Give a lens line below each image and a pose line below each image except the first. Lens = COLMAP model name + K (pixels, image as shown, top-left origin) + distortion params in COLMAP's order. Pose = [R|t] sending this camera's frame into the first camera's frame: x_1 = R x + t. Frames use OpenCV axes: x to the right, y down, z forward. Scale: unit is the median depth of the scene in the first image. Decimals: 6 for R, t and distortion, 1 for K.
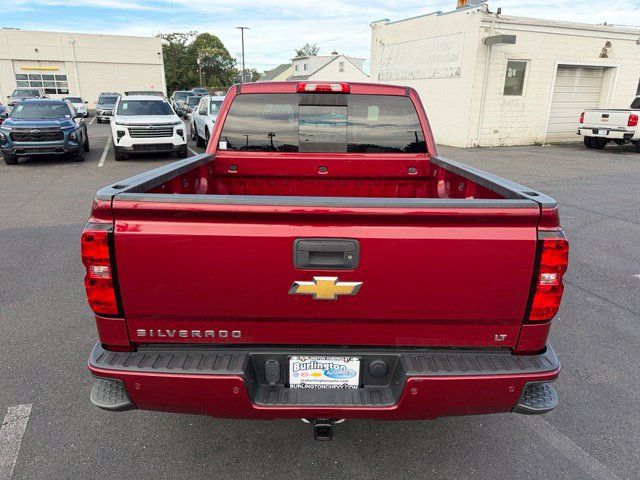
lens RADIAL K [[465.3, 0, 324.4], [0, 465.3, 242.2], [0, 0, 1]] dist [0.009838, -0.016779]
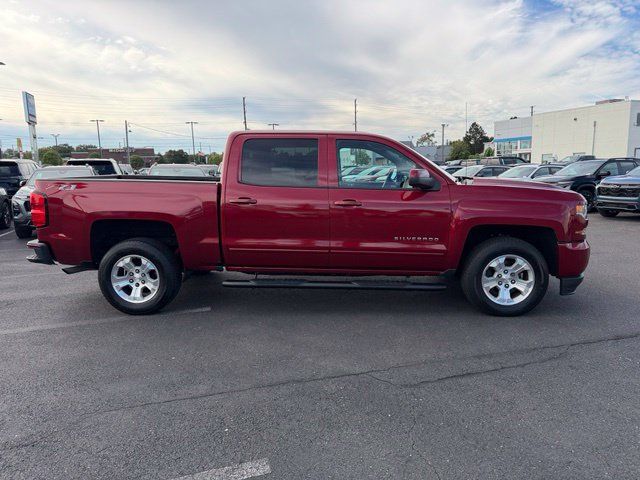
lens RADIAL K [[465.3, 0, 316.2], [0, 465.3, 241.6], [0, 0, 1]] dist [0.009838, -0.016779]
pose [[-0.100474, 0.140370, -0.984988, 1.515188], [-0.281998, 0.945382, 0.163491, -0.320199], [0.954140, 0.294191, -0.055402, 1.400531]]
